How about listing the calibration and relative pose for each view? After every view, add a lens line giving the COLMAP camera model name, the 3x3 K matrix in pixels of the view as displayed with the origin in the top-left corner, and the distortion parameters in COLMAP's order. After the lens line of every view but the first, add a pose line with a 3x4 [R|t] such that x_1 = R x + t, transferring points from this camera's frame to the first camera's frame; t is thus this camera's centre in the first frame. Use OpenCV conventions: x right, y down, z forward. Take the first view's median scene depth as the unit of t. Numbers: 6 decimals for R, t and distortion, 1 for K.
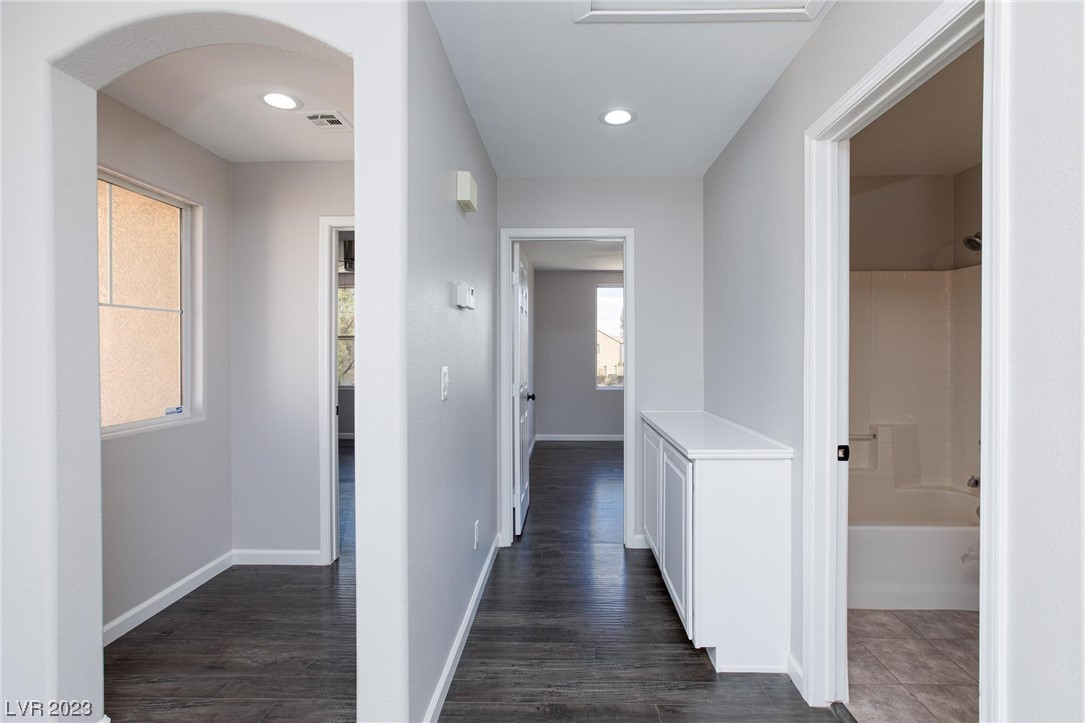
lens RADIAL K [[480.6, 0, 556.9], [0, 480.6, 355.8], [0, 0, 1]] dist [-0.039750, 0.016665]
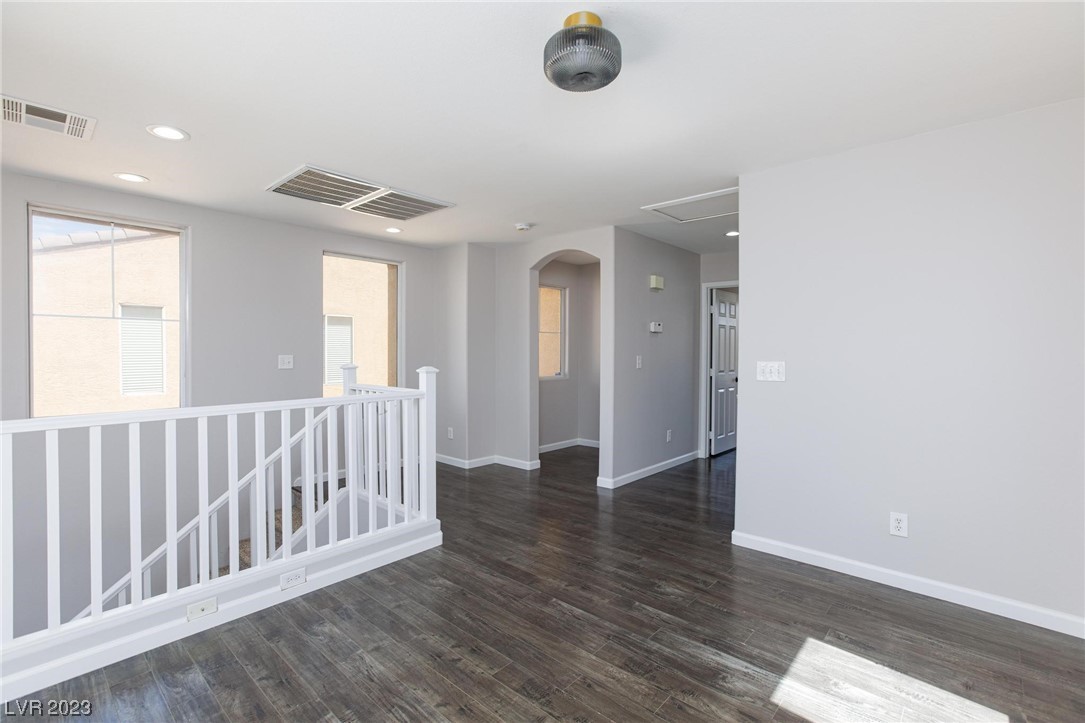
lens RADIAL K [[492.5, 0, 542.6], [0, 492.5, 359.9], [0, 0, 1]] dist [-0.031649, 0.018998]
pose [[0.753057, 0.008467, -0.657901, 0.760464], [-0.003292, 0.999953, 0.009101, 0.012714], [0.657947, -0.004688, 0.753049, -0.921715]]
